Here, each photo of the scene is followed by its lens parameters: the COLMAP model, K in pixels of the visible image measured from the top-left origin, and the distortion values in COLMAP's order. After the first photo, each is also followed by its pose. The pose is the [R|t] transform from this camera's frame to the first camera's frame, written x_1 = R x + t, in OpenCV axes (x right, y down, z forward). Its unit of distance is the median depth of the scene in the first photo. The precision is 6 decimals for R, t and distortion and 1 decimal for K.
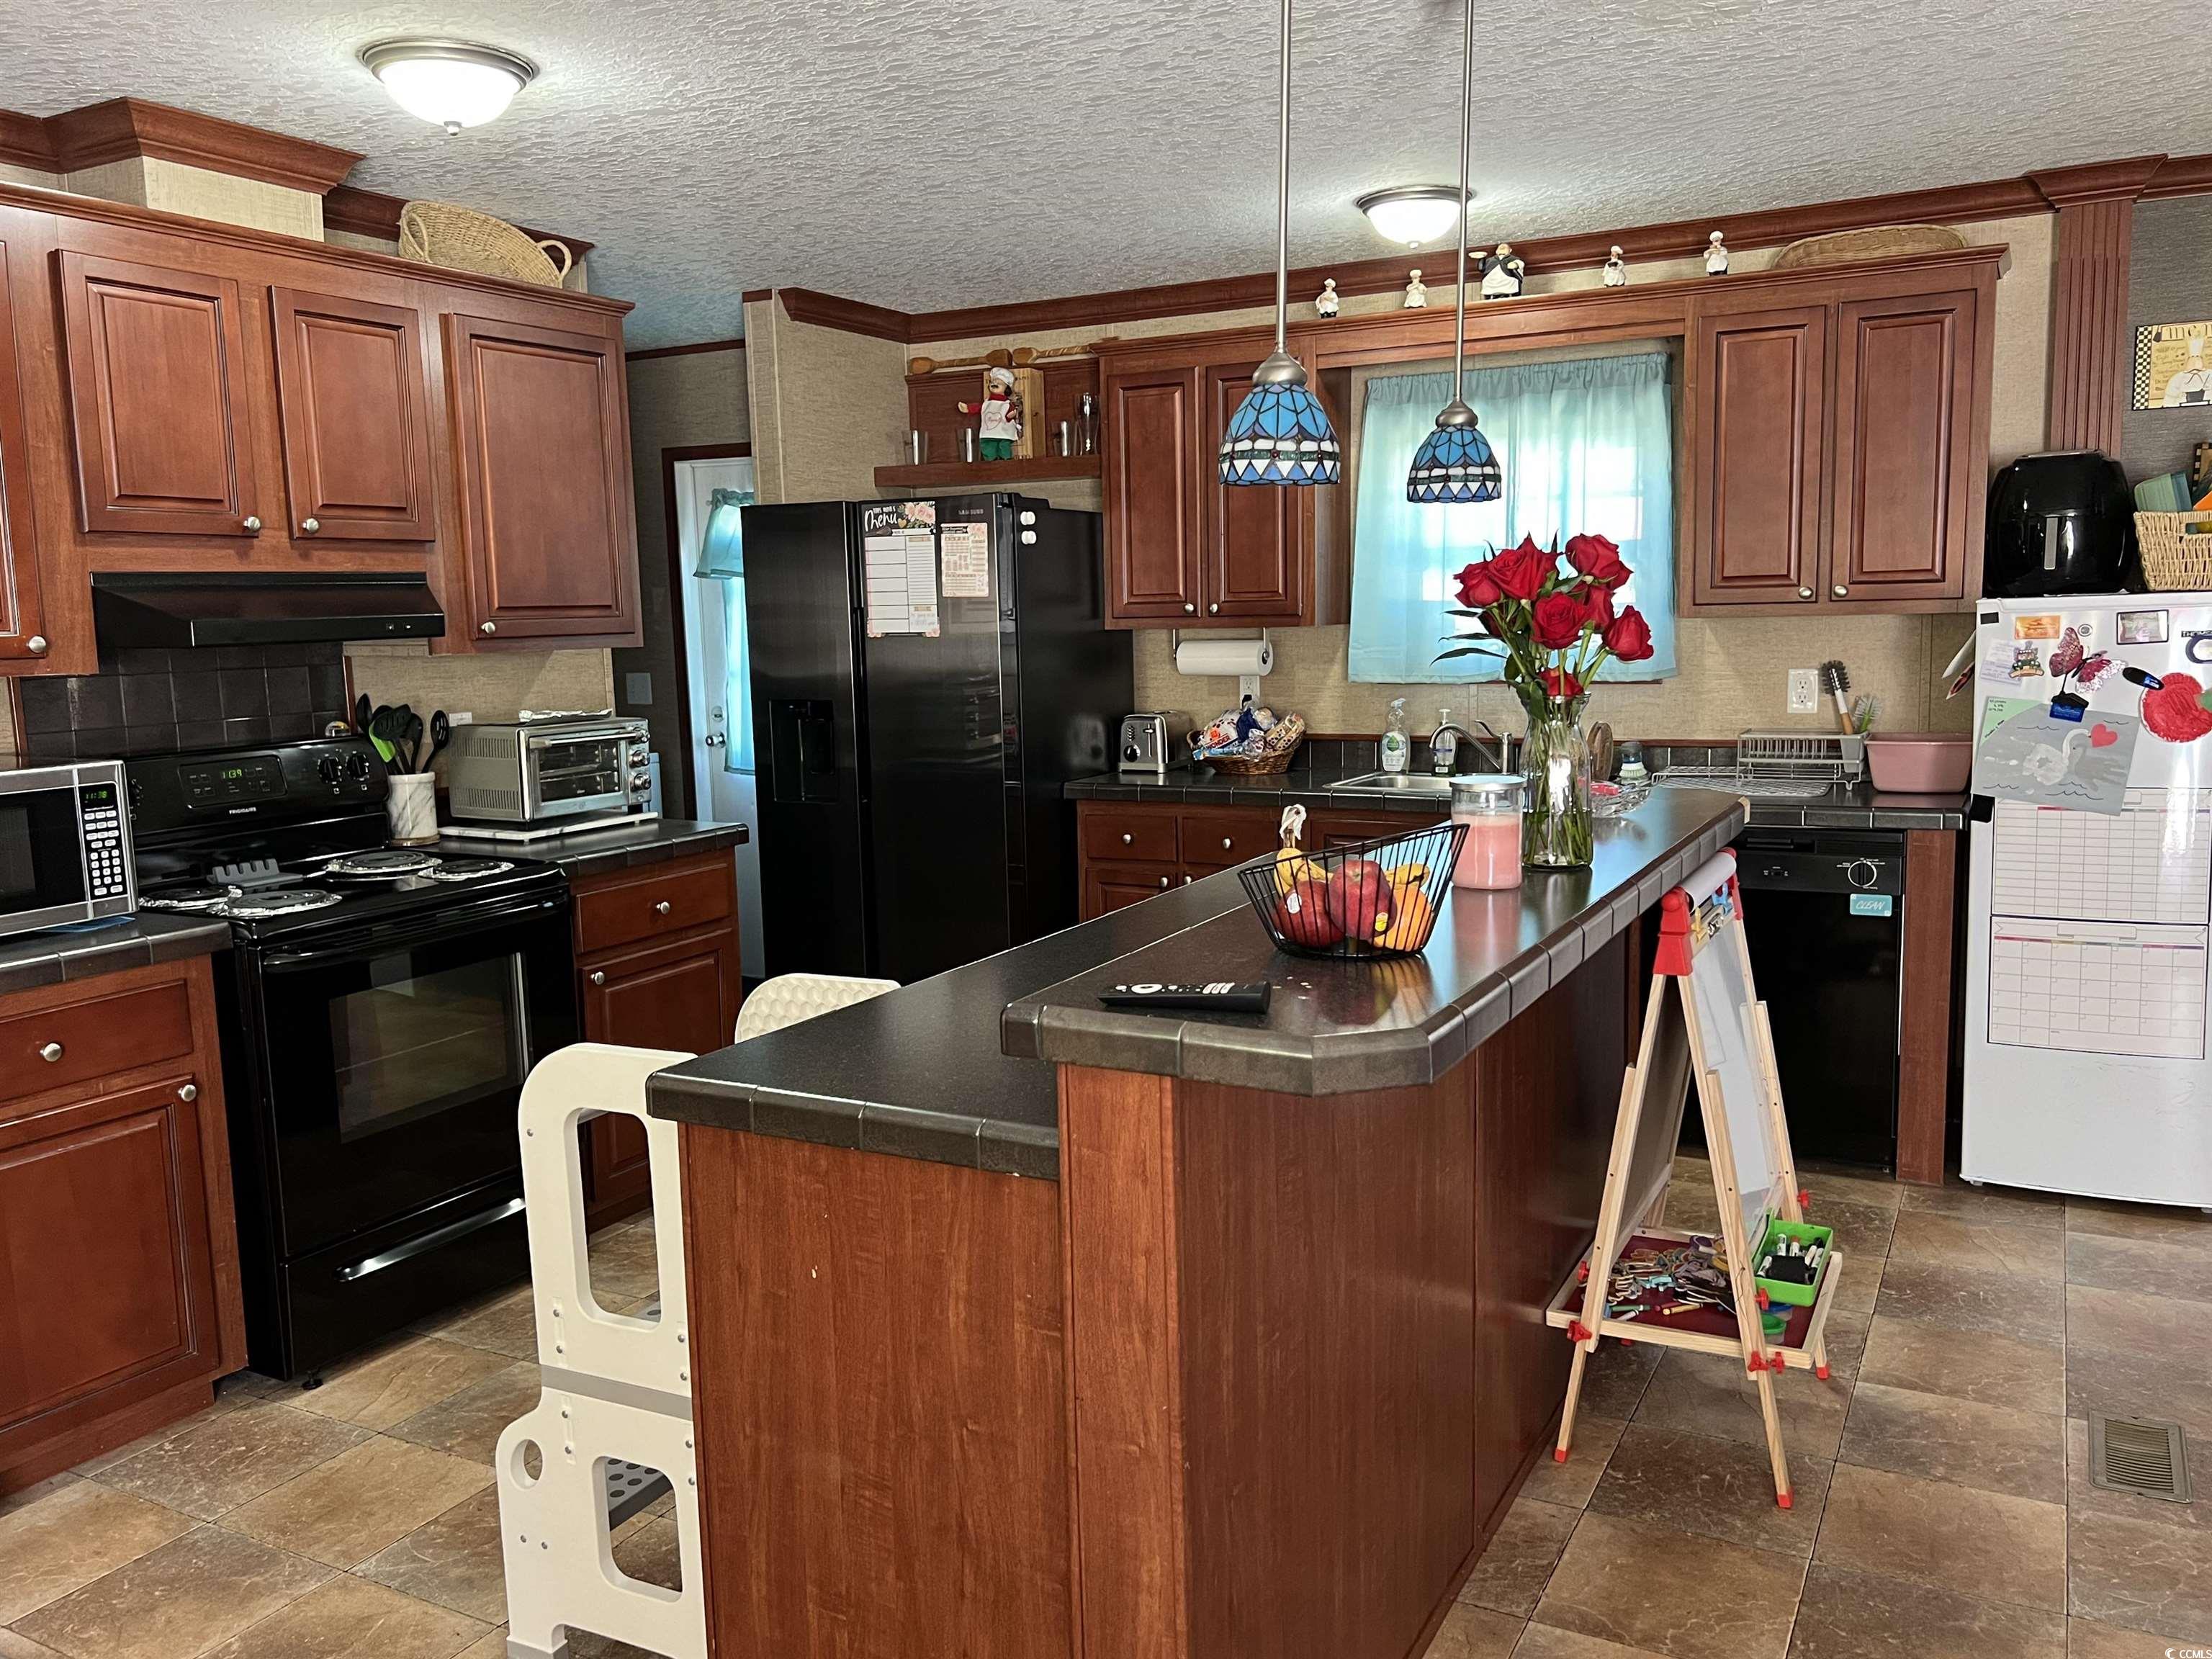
lens RADIAL K [[1708.2, 0, 1117.3], [0, 1708.2, 855.5], [0, 0, 1]] dist [0.063355, -0.081523]
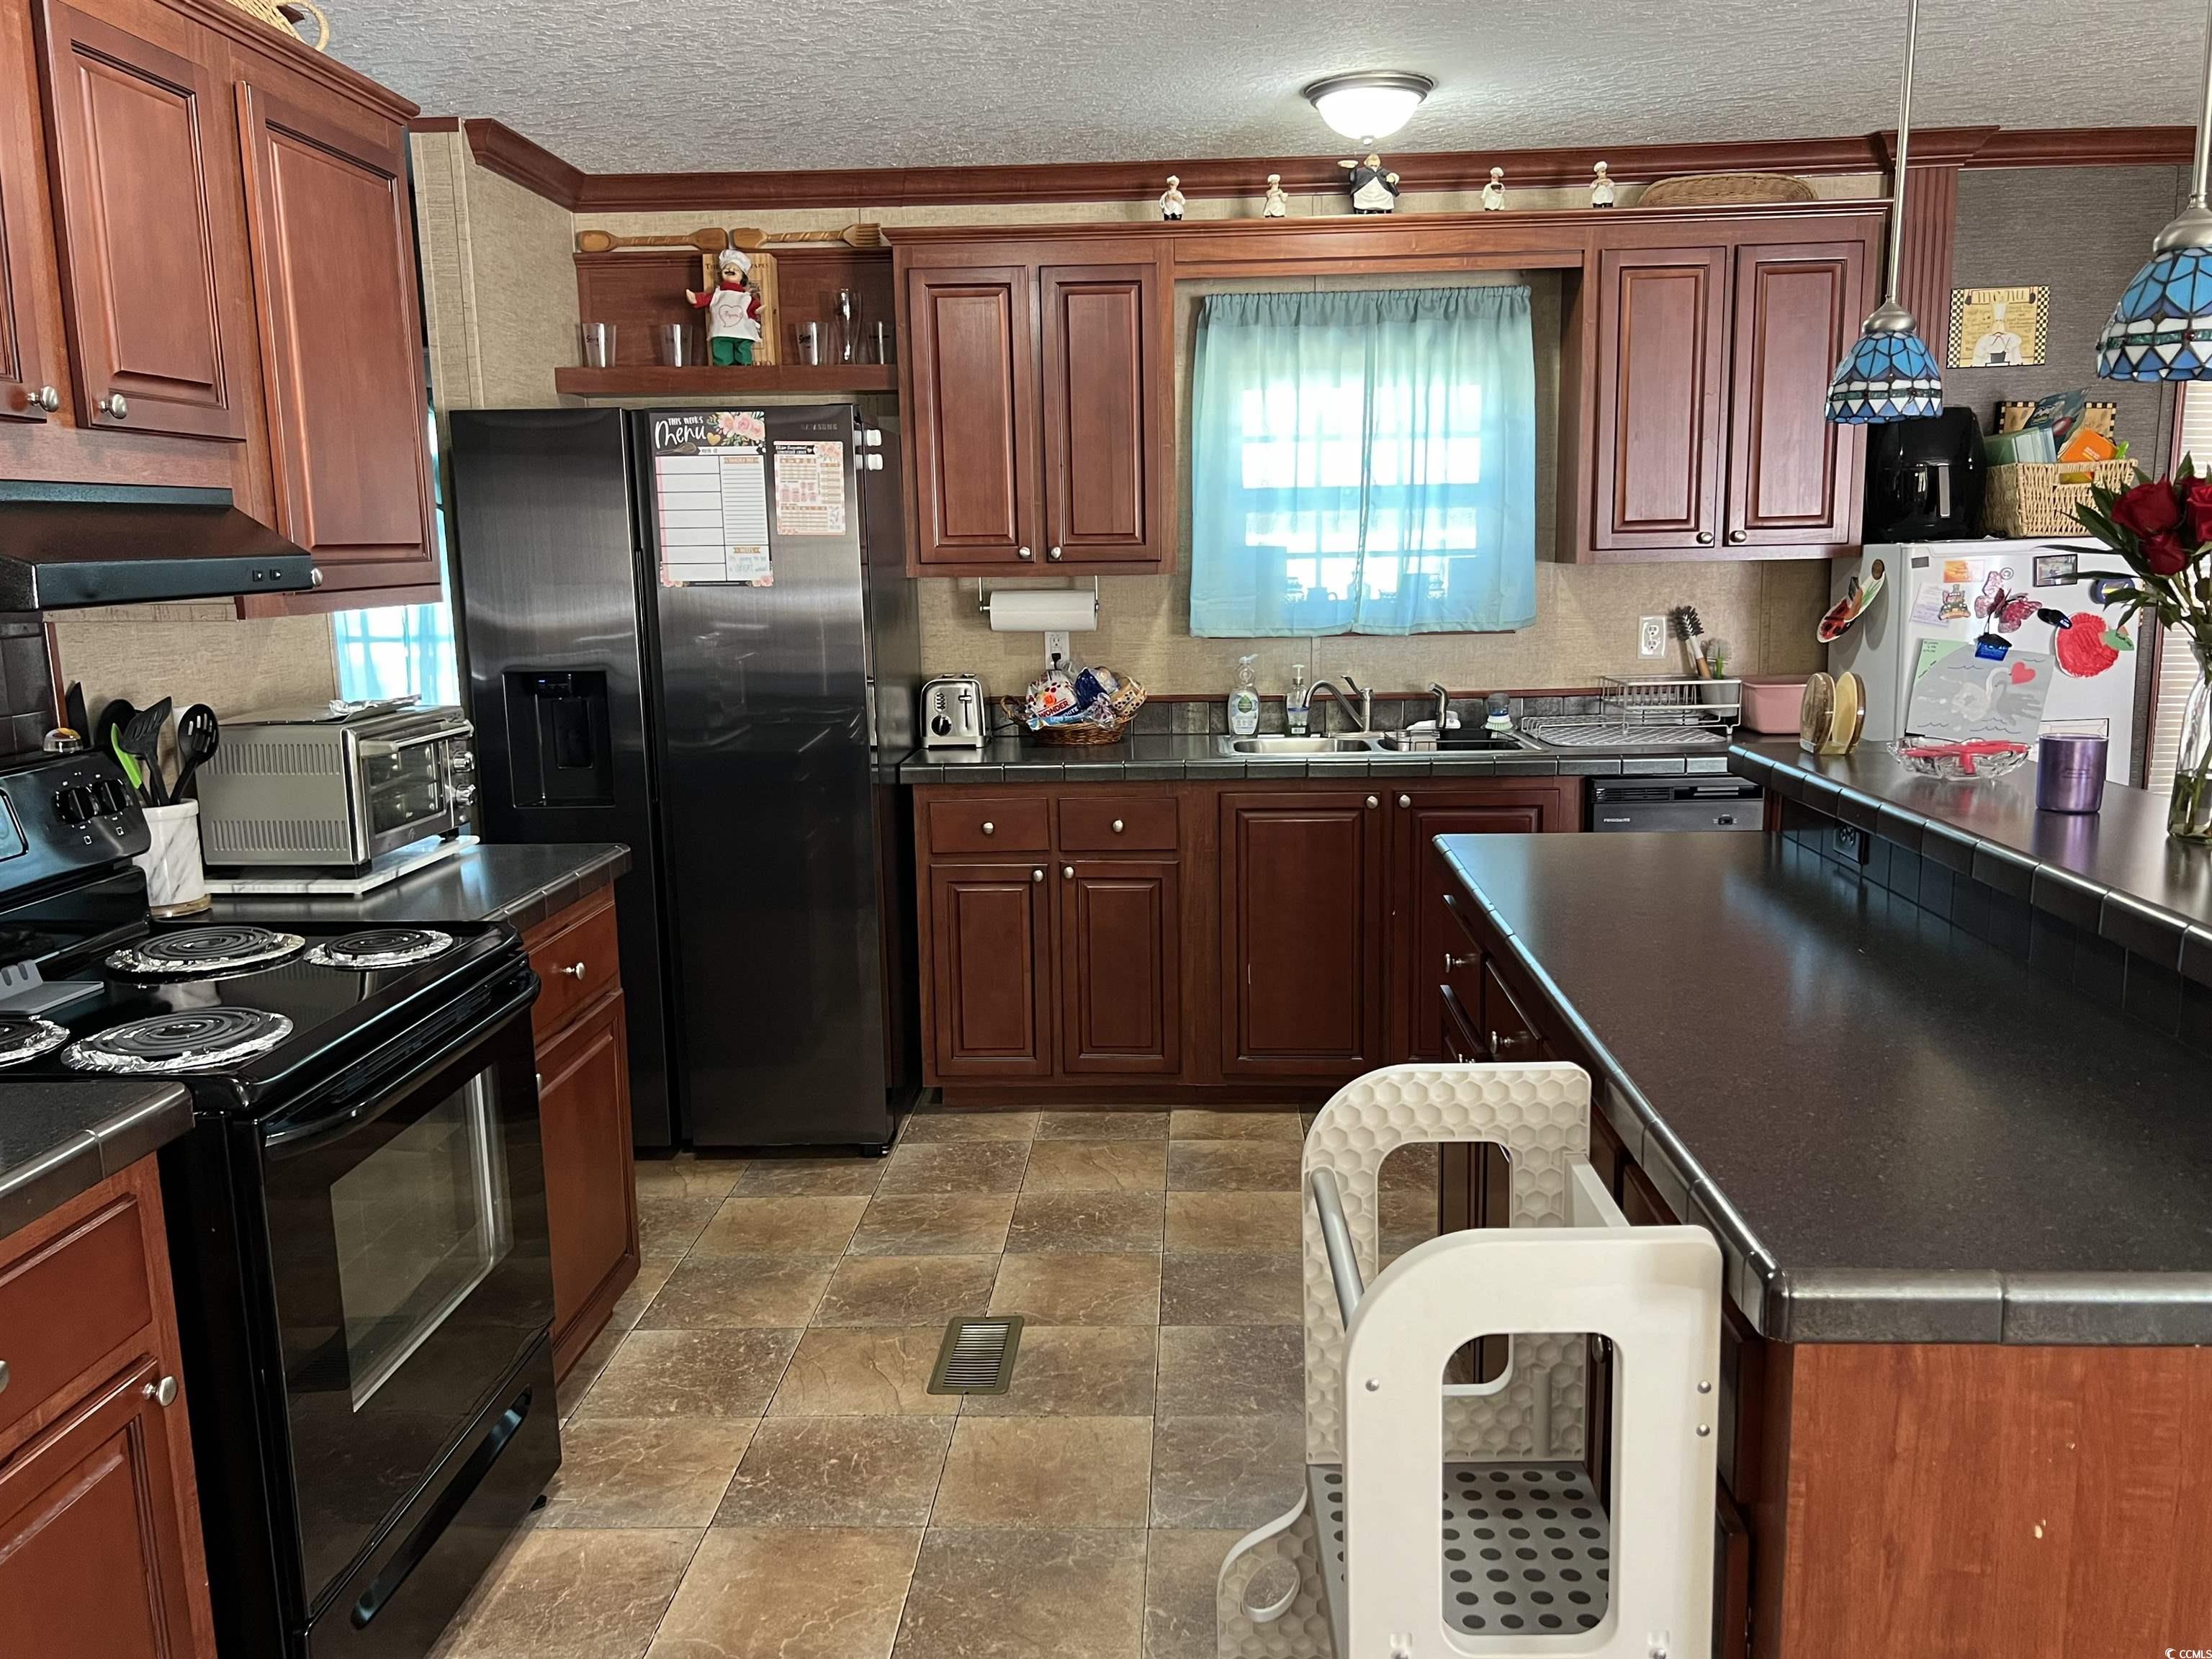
lens RADIAL K [[1703.8, 0, 1130.6], [0, 1703.8, 850.6], [0, 0, 1]] dist [0.083266, -0.115411]
pose [[0.898404, -0.071628, 0.433290, -0.364748], [0.061091, 0.997400, 0.038215, -0.032284], [-0.434901, -0.007862, 0.900444, 0.262009]]
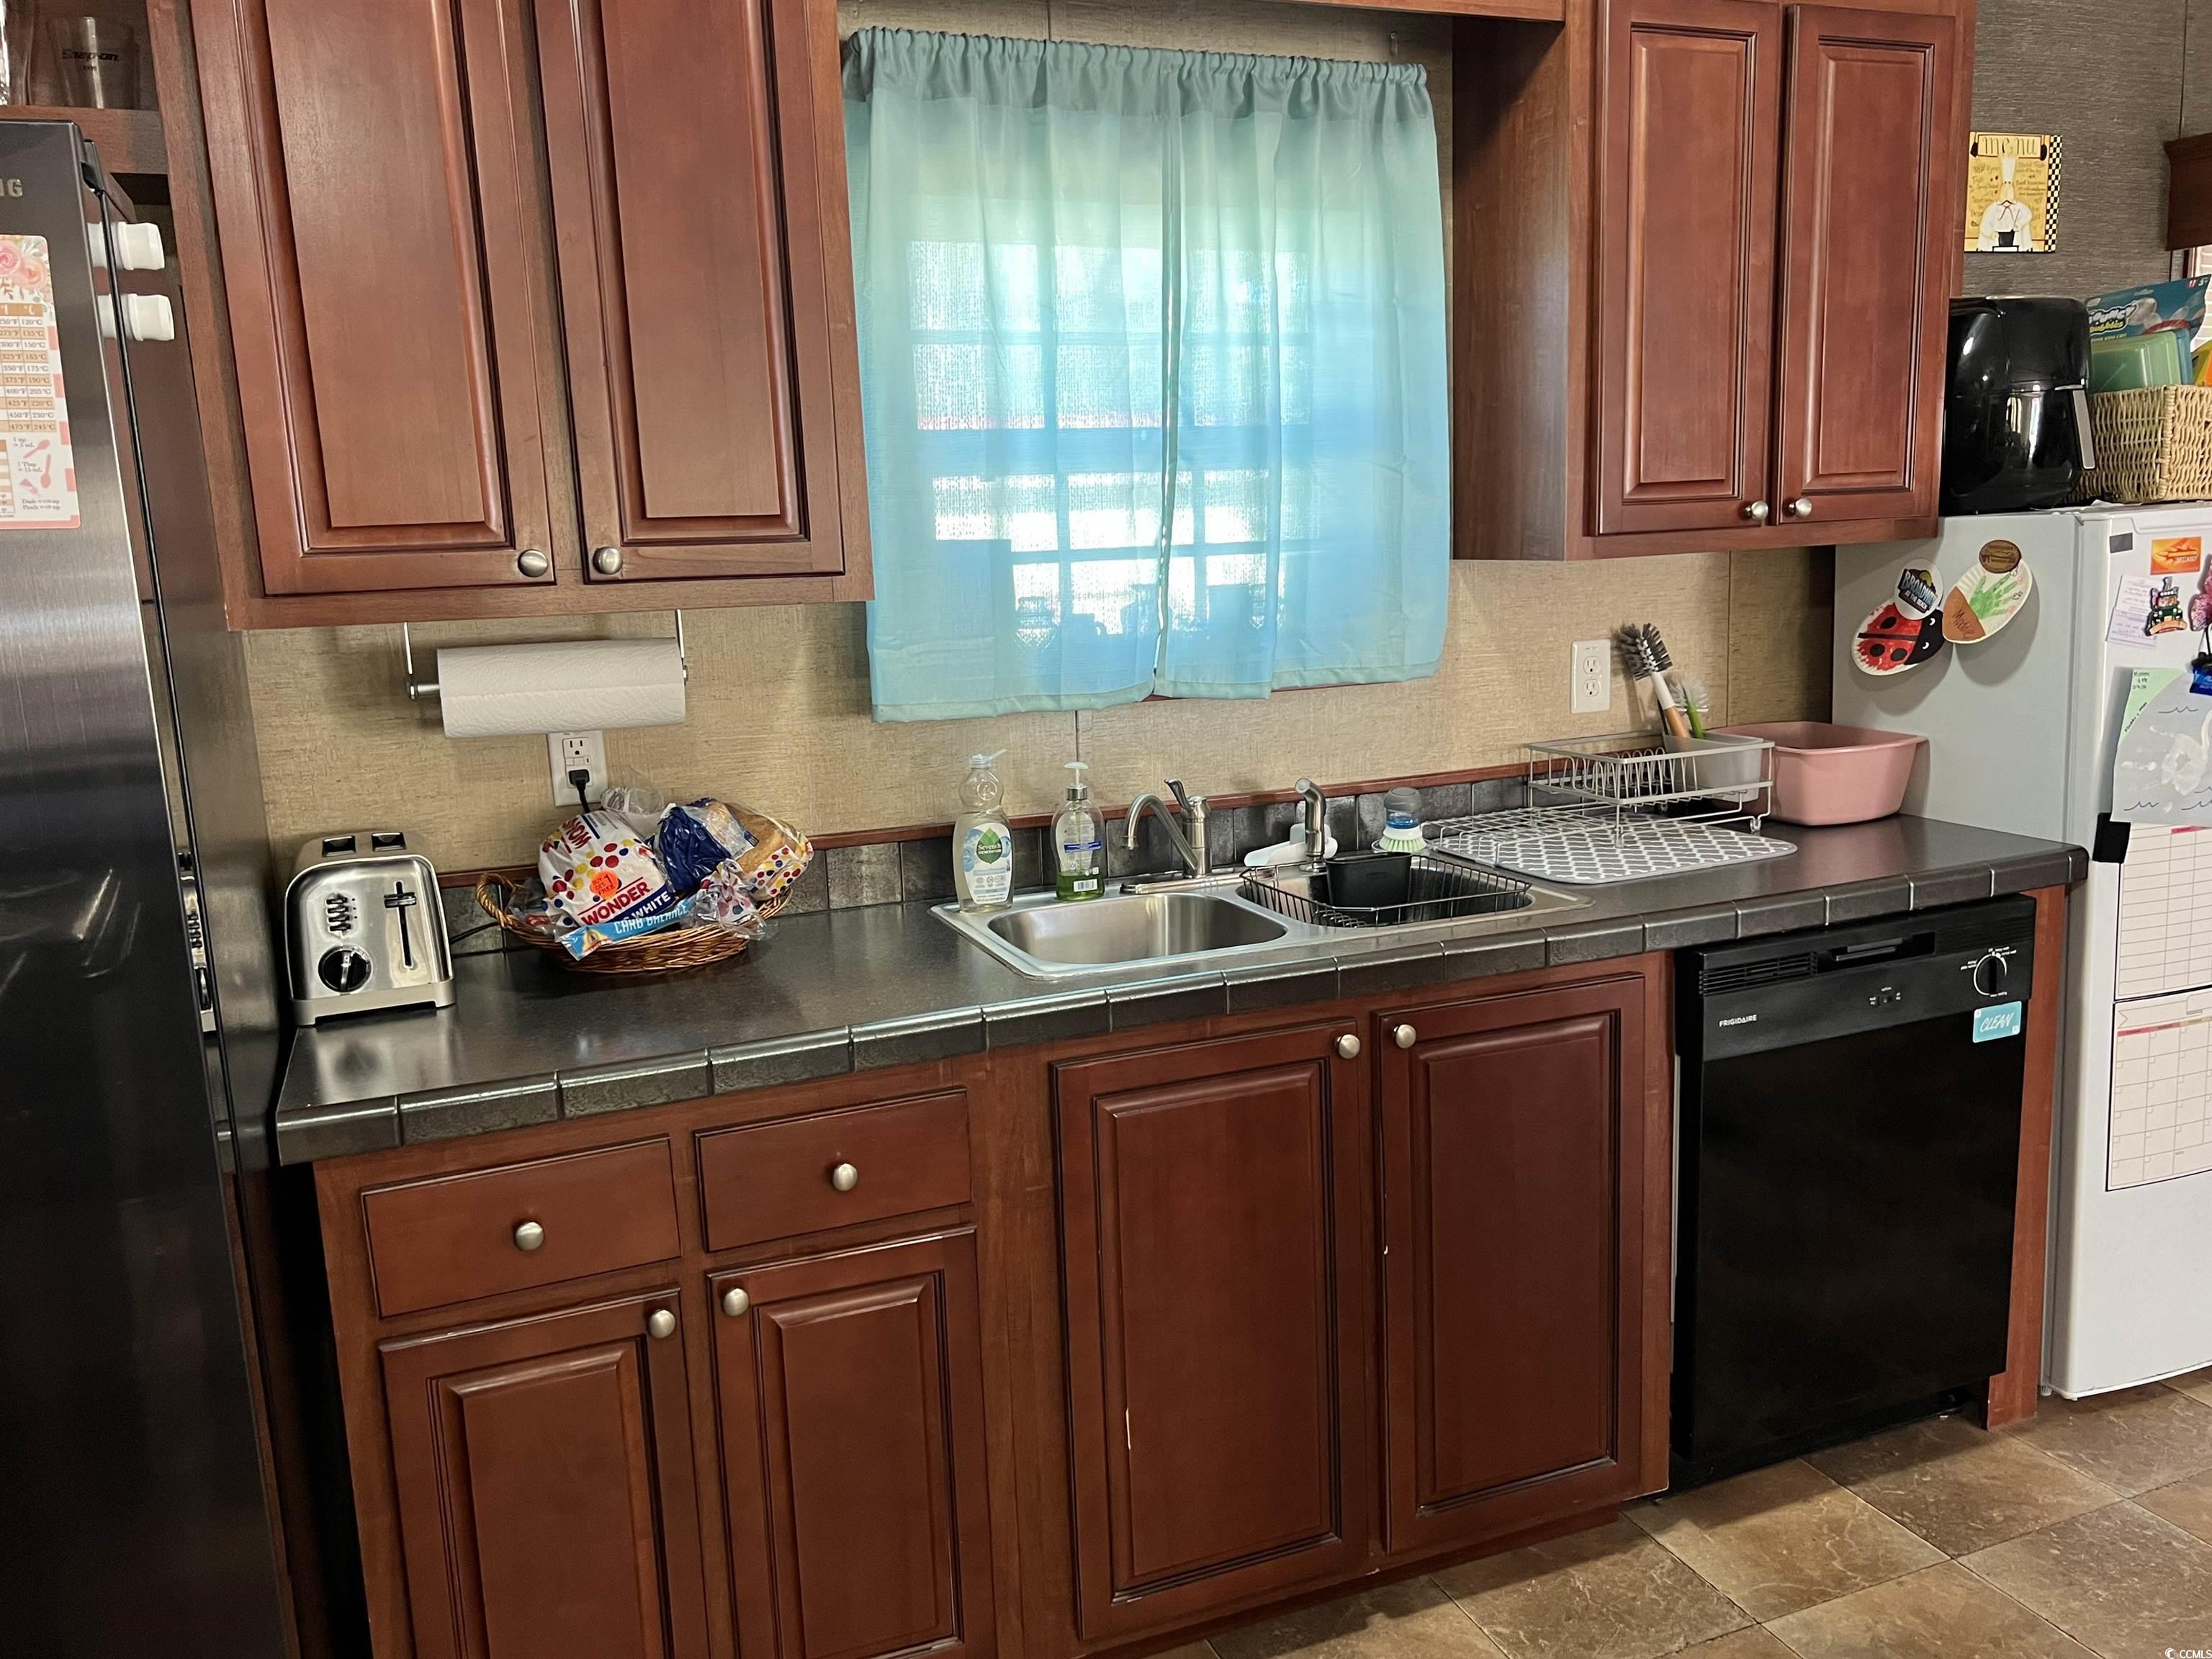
lens RADIAL K [[1711.6, 0, 1130.0], [0, 1711.6, 834.1], [0, 0, 1]] dist [0.069477, -0.081620]
pose [[0.638466, -0.141522, 0.756526, -0.209544], [0.133940, 0.988381, 0.071857, -0.121228], [-0.757905, 0.055451, 0.650003, 0.832676]]
